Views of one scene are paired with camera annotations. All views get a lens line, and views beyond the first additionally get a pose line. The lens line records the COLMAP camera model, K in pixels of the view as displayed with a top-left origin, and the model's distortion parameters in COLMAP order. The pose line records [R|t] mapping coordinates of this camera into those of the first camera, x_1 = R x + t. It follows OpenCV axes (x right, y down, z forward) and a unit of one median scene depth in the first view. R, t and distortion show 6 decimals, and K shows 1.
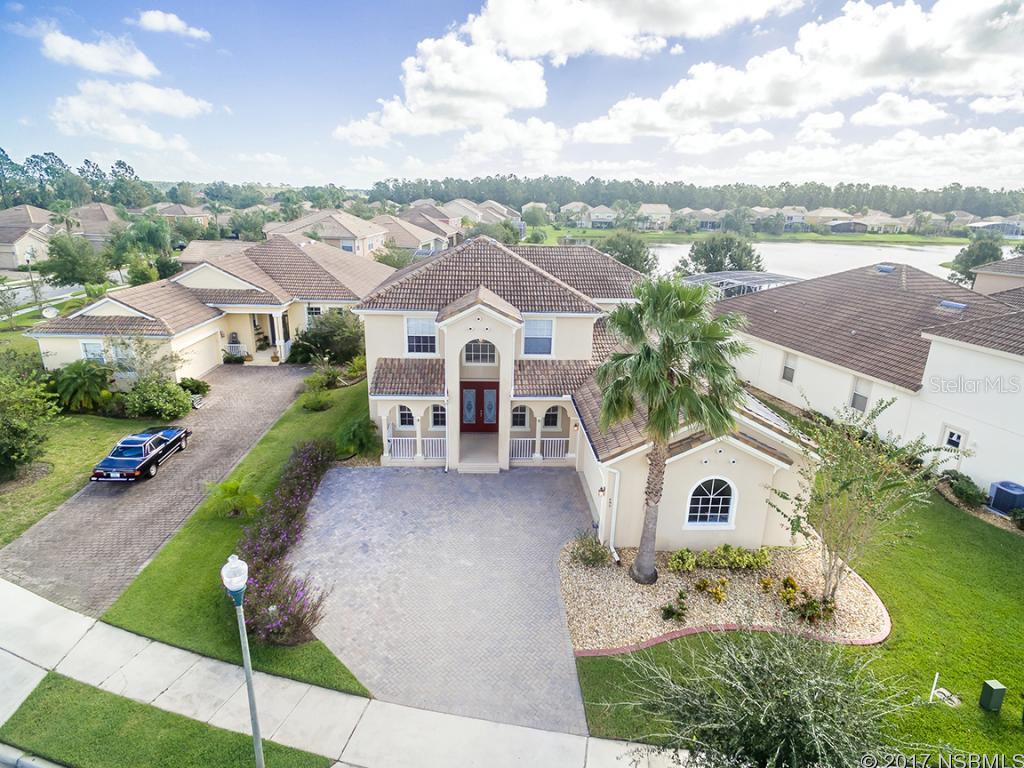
lens RADIAL K [[590.7, 0, 512.0], [0, 590.7, 384.0], [0, 0, 1]] dist [0.001649, -0.000393]
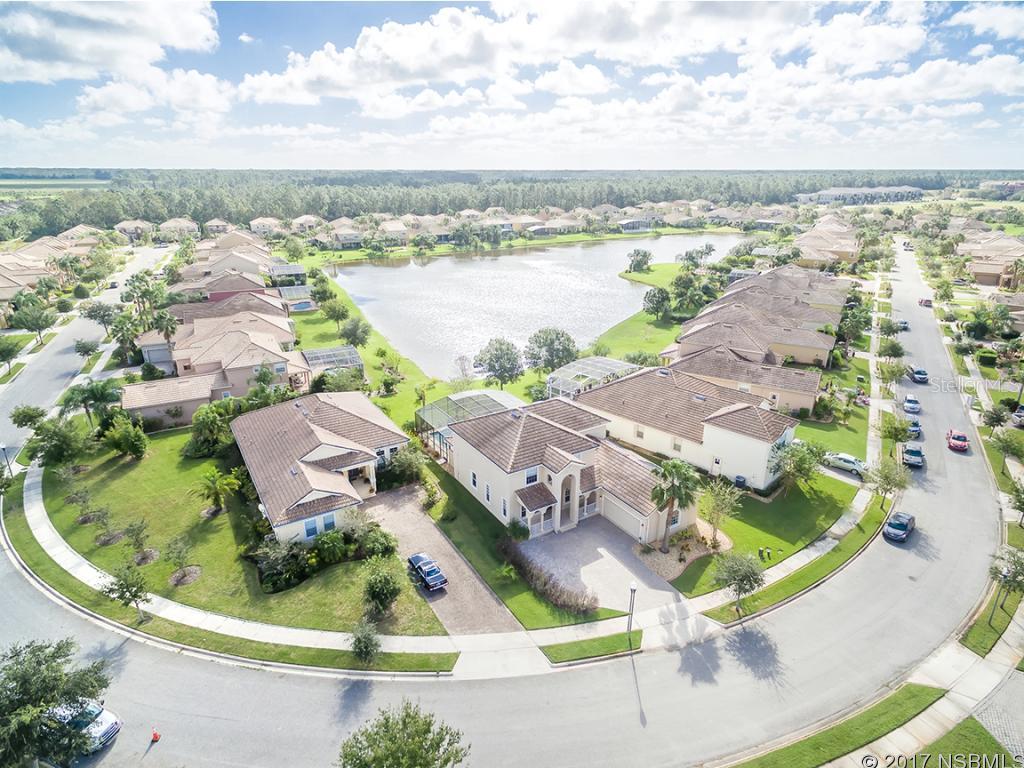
lens RADIAL K [[590.7, 0, 512.0], [0, 590.7, 384.0], [0, 0, 1]] dist [0.001649, -0.000393]
pose [[0.870647, -0.195922, 0.451208, -0.718502], [0.171123, 0.980601, 0.095597, -0.402253], [-0.461184, -0.006019, 0.887284, -0.558577]]
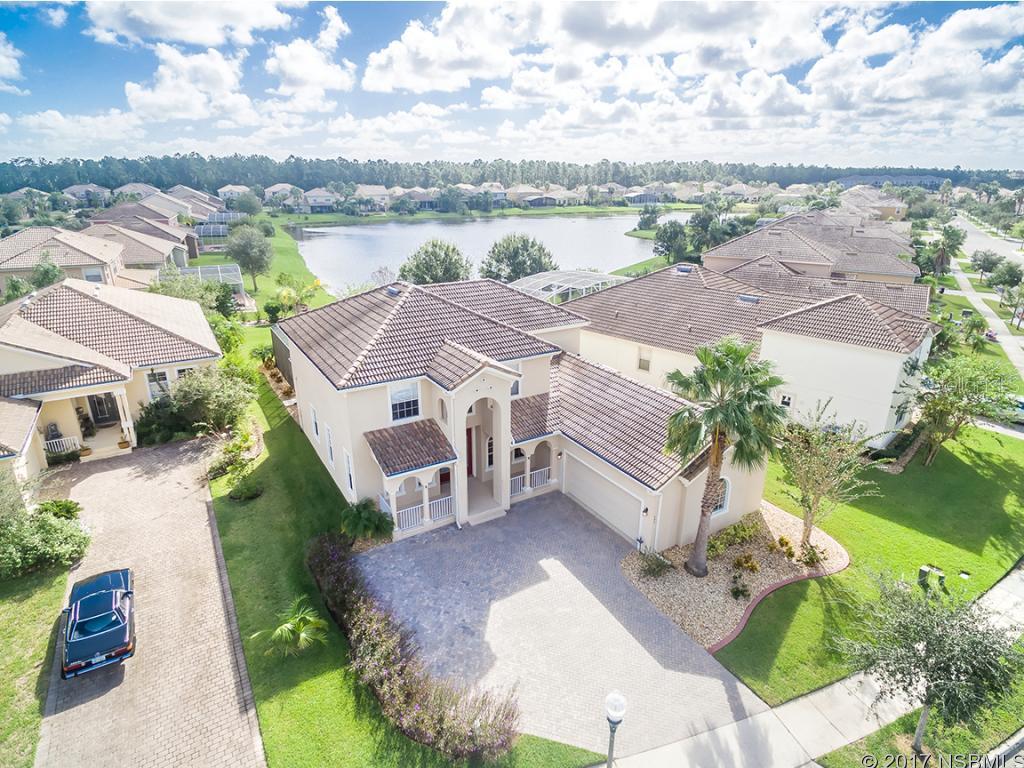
lens RADIAL K [[582.2, 0, 519.1], [0, 582.2, 387.1], [0, 0, 1]] dist [0.005348, 0.000295]
pose [[0.873338, -0.184931, 0.450645, -0.268984], [0.161157, 0.982728, 0.090963, -0.104364], [-0.459684, -0.006817, 0.888057, 0.034229]]
